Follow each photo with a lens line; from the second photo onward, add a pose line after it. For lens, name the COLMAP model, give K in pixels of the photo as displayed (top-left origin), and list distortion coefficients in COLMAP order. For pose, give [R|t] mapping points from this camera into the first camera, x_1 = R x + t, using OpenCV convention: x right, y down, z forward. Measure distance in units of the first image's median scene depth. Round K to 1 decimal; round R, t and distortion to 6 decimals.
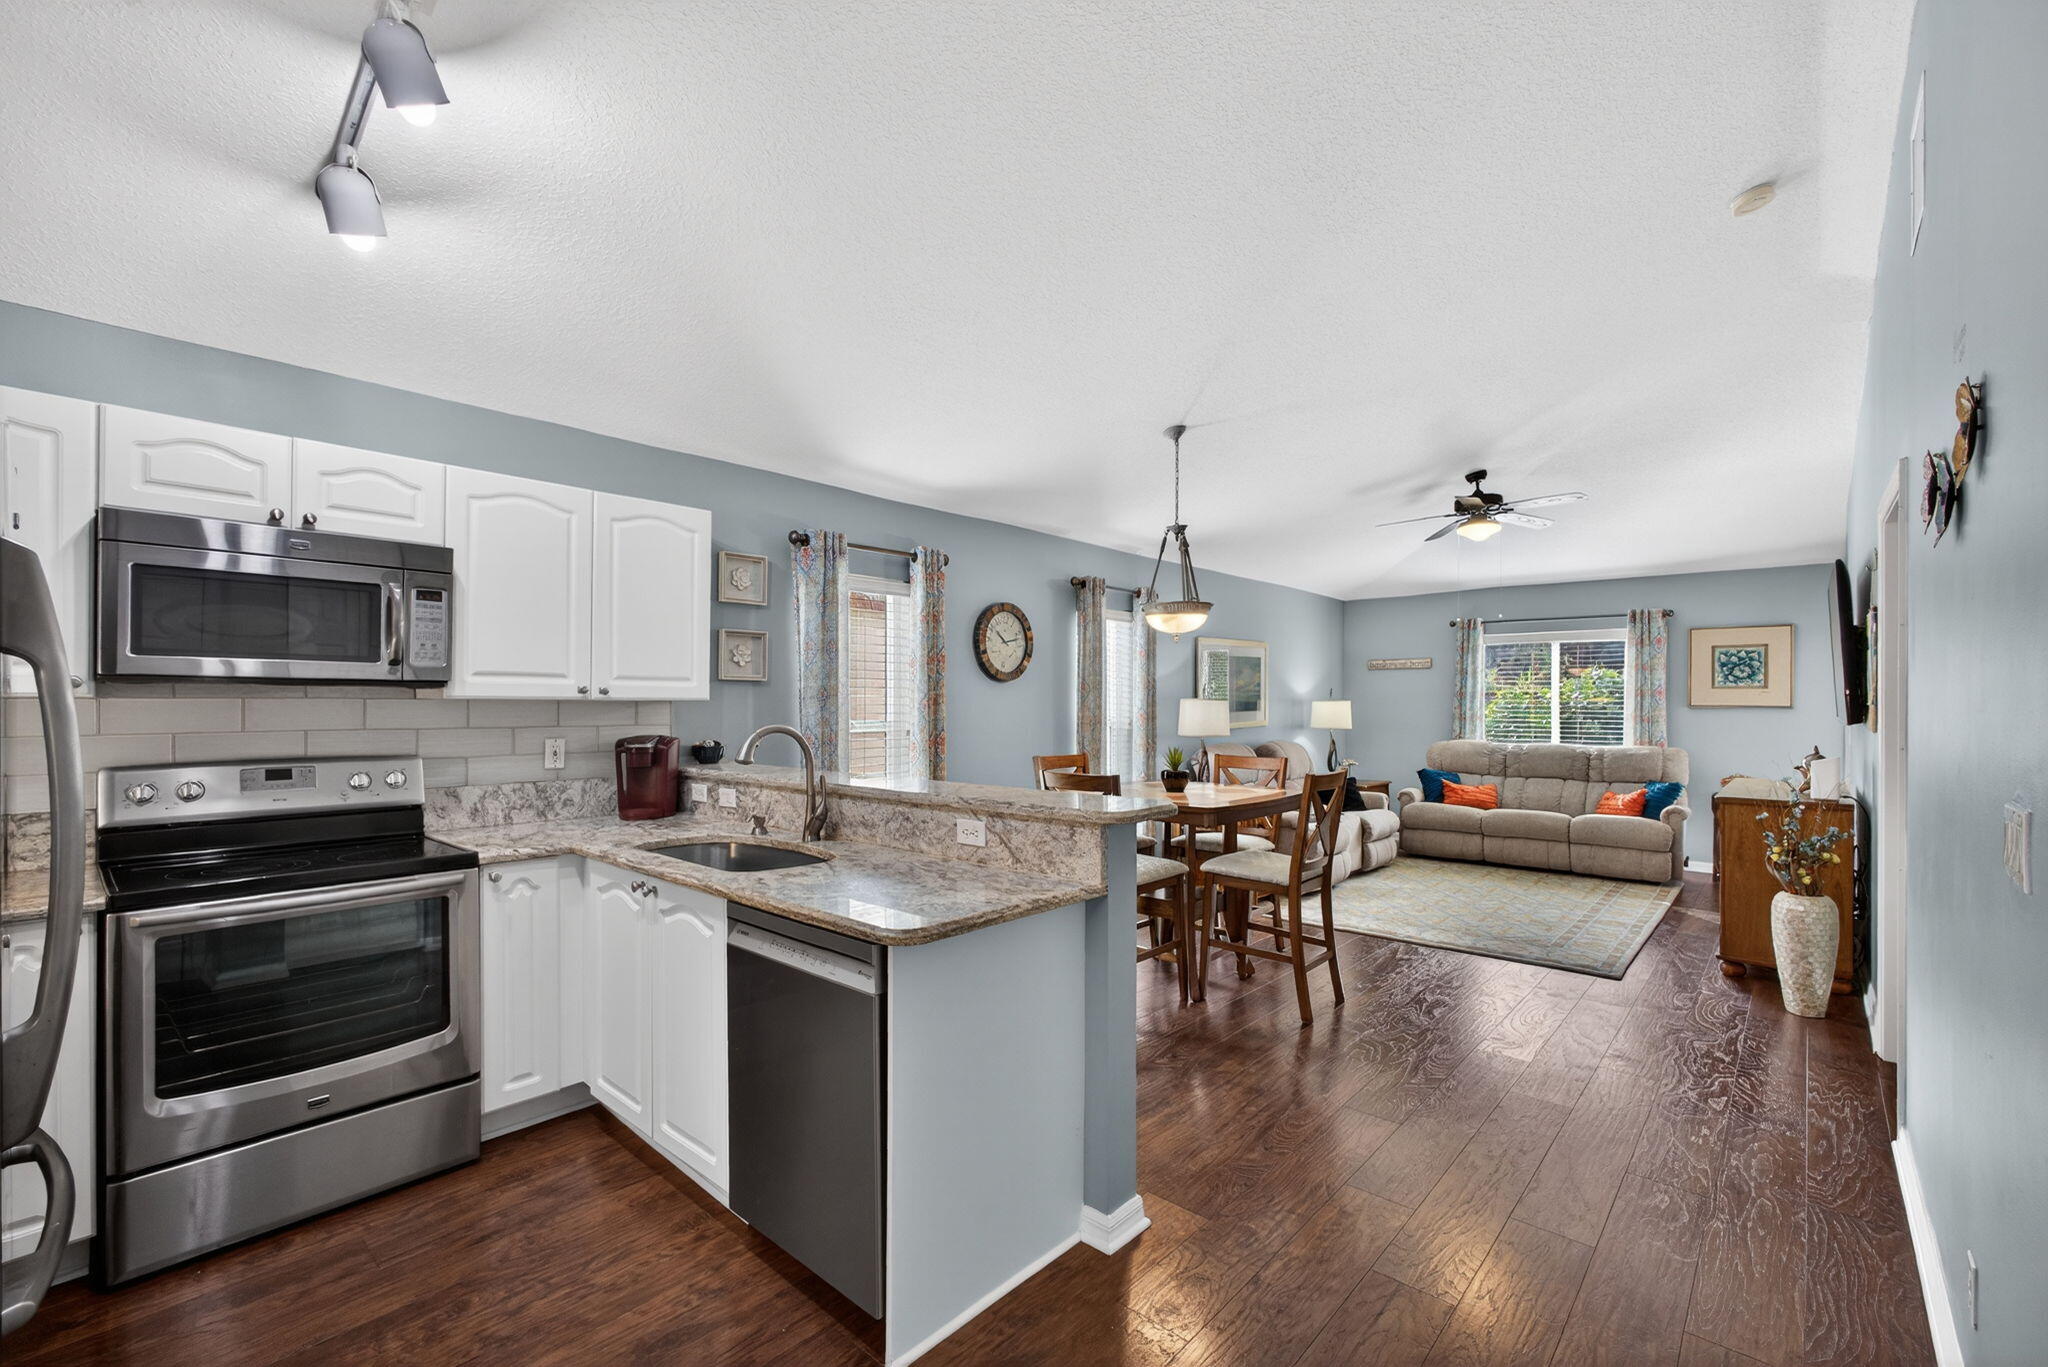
lens RADIAL K [[887.0, 0, 1029.8], [0, 887.0, 699.3], [0, 0, 1]] dist [-0.001338, 0.000280]
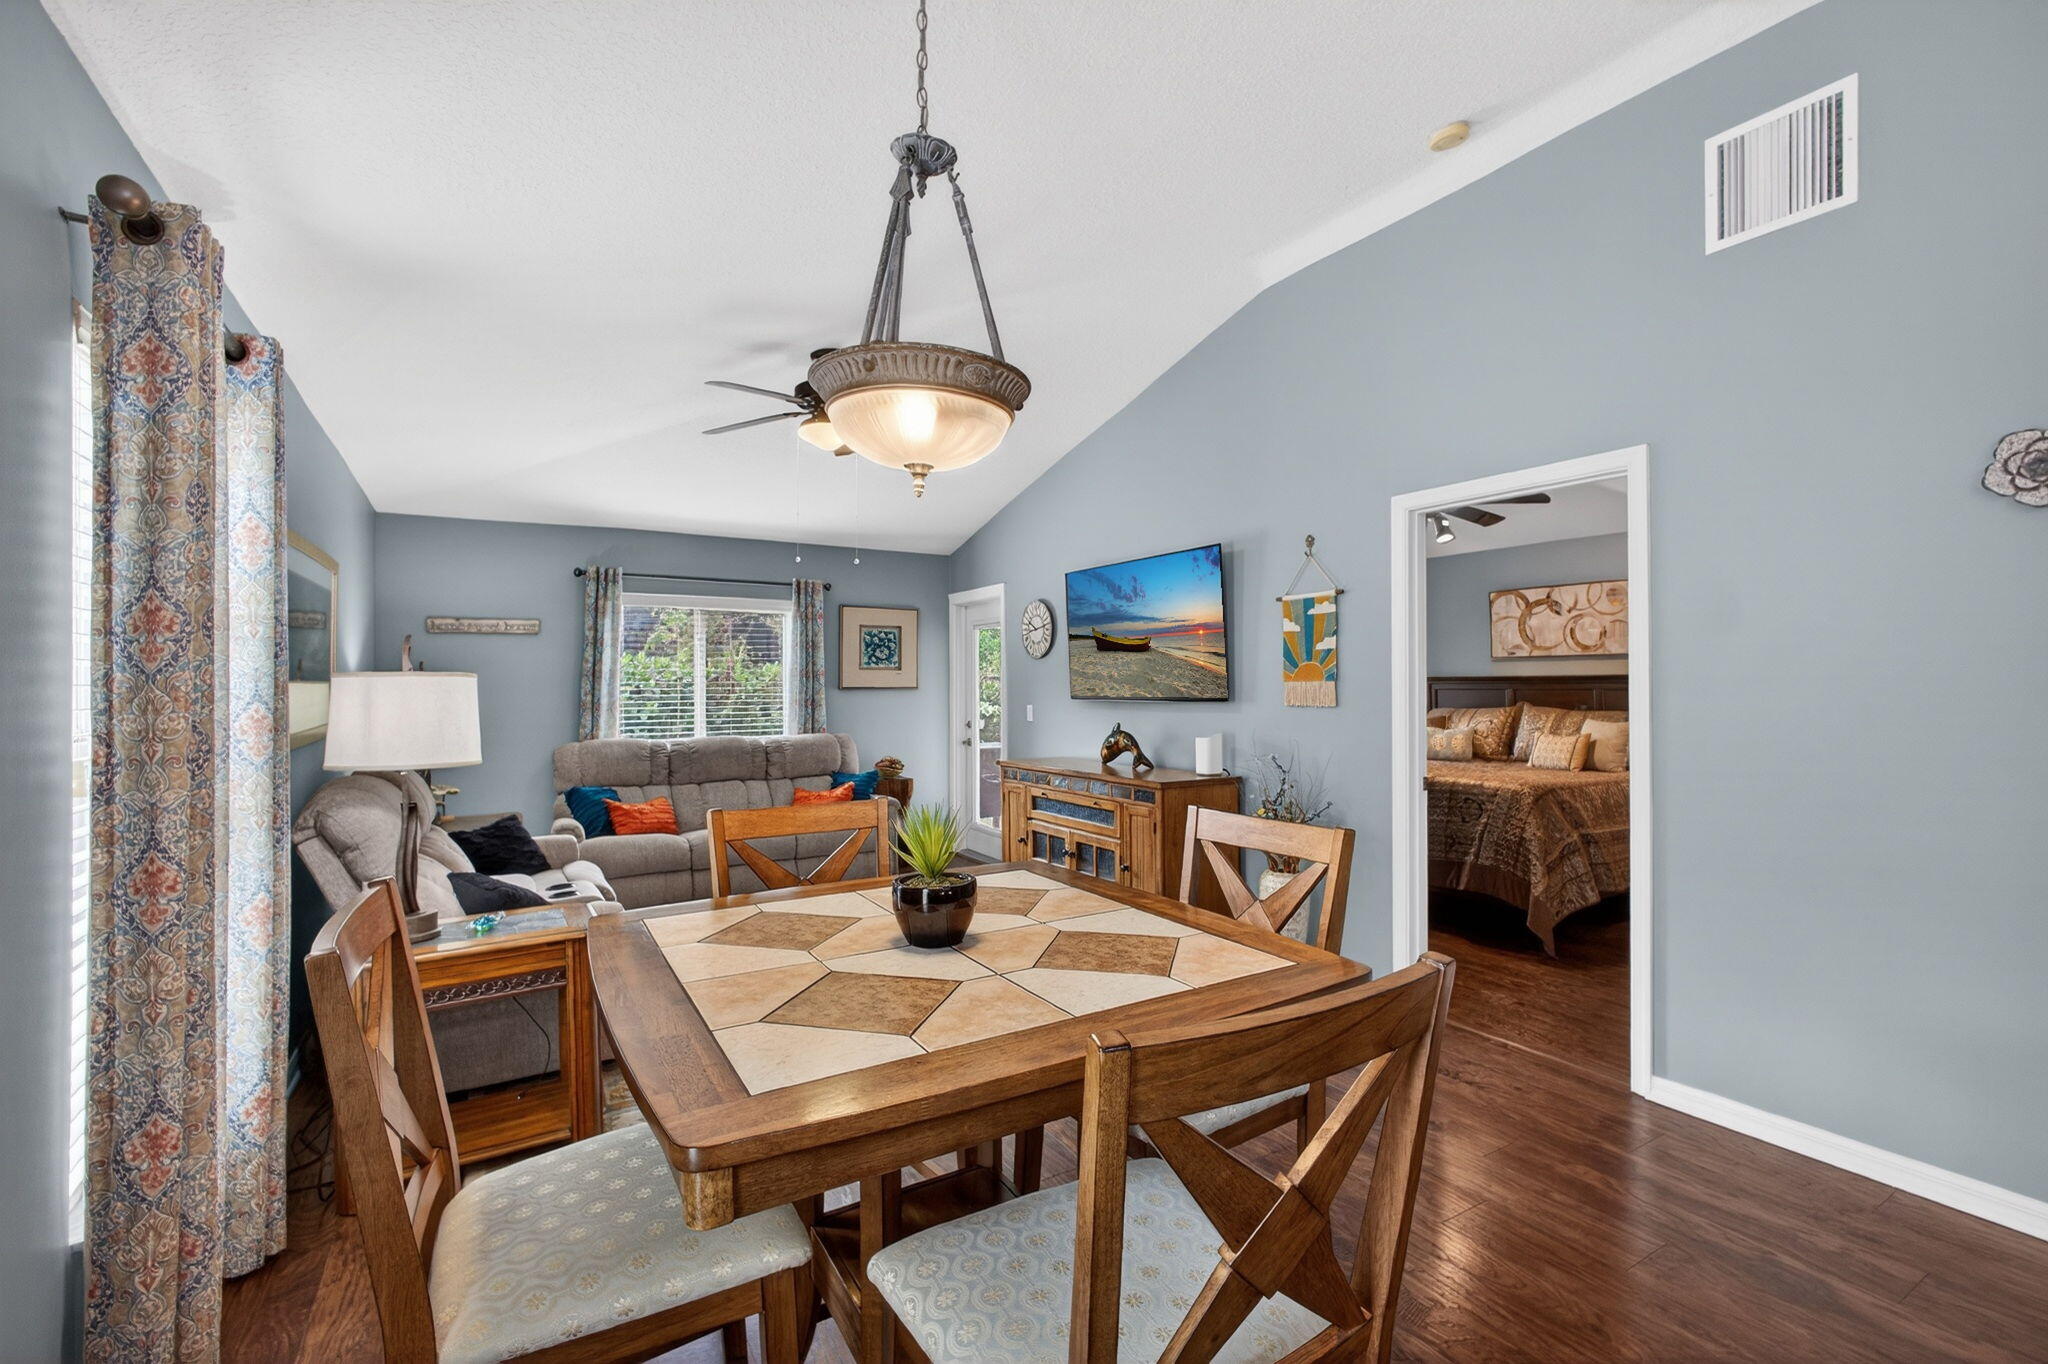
lens RADIAL K [[887.0, 0, 1029.8], [0, 887.0, 697.8], [0, 0, 1]] dist [-0.001338, 0.000280]
pose [[0.301276, -0.014635, 0.953425, -0.132154], [0.004323, 0.999893, 0.013982, 0.008538], [-0.953527, -0.000091, 0.301307, 0.822589]]
